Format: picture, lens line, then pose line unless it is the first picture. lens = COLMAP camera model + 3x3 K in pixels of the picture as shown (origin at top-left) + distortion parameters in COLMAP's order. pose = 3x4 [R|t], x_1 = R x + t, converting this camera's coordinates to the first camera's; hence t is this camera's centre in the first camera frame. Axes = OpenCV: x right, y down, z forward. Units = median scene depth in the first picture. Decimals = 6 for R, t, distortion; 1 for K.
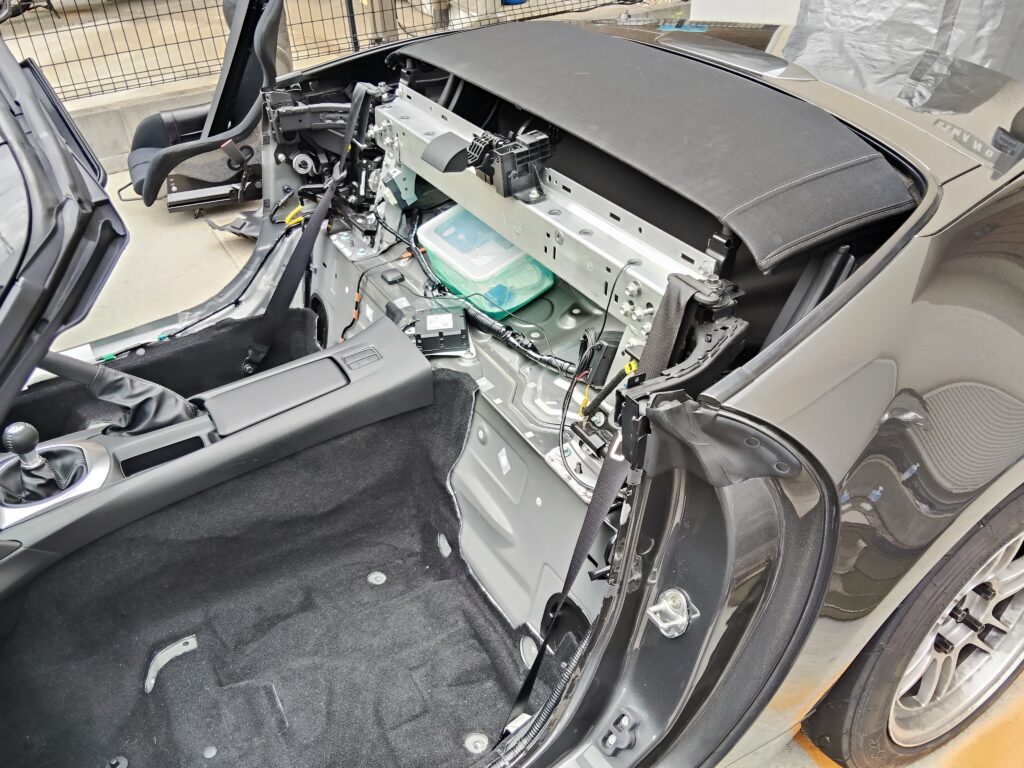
lens RADIAL K [[806.2, 0, 515.8], [0, 806.2, 391.0], [0, 0, 1]] dist [0.096385, -0.110163]
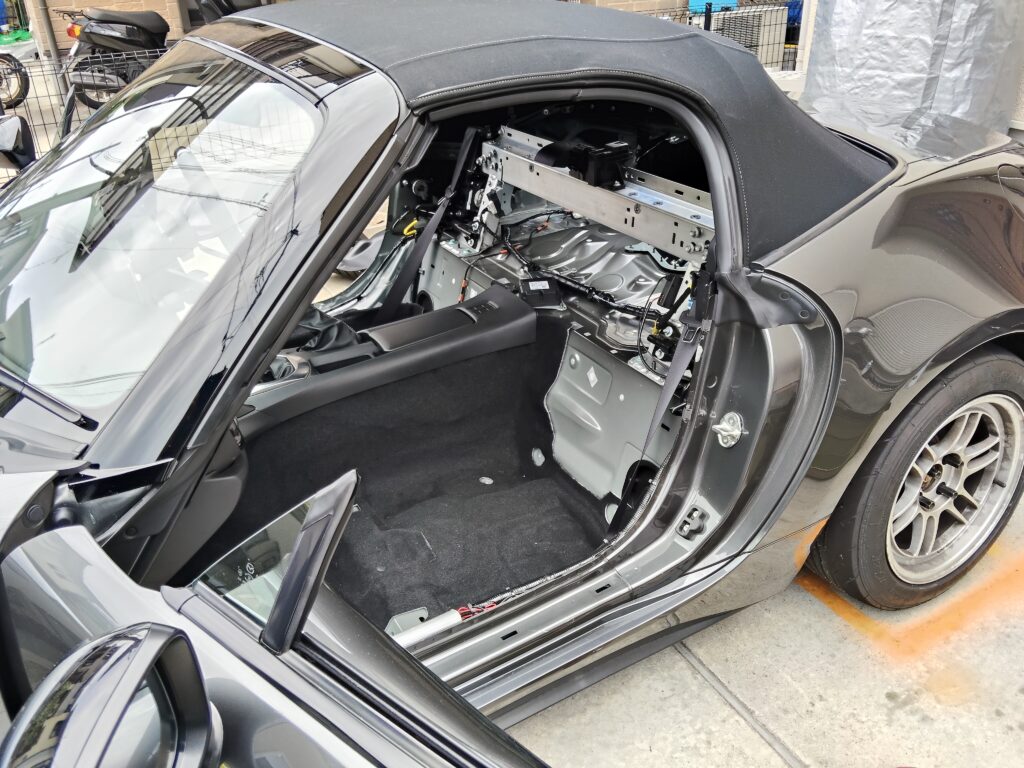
lens RADIAL K [[806.2, 0, 515.8], [0, 806.2, 391.0], [0, 0, 1]] dist [0.096385, -0.110163]
pose [[0.999764, 0.018118, -0.011972, -0.117512], [-0.019527, 0.991242, -0.130607, 0.270357], [0.009501, 0.130810, 0.991362, -0.305038]]
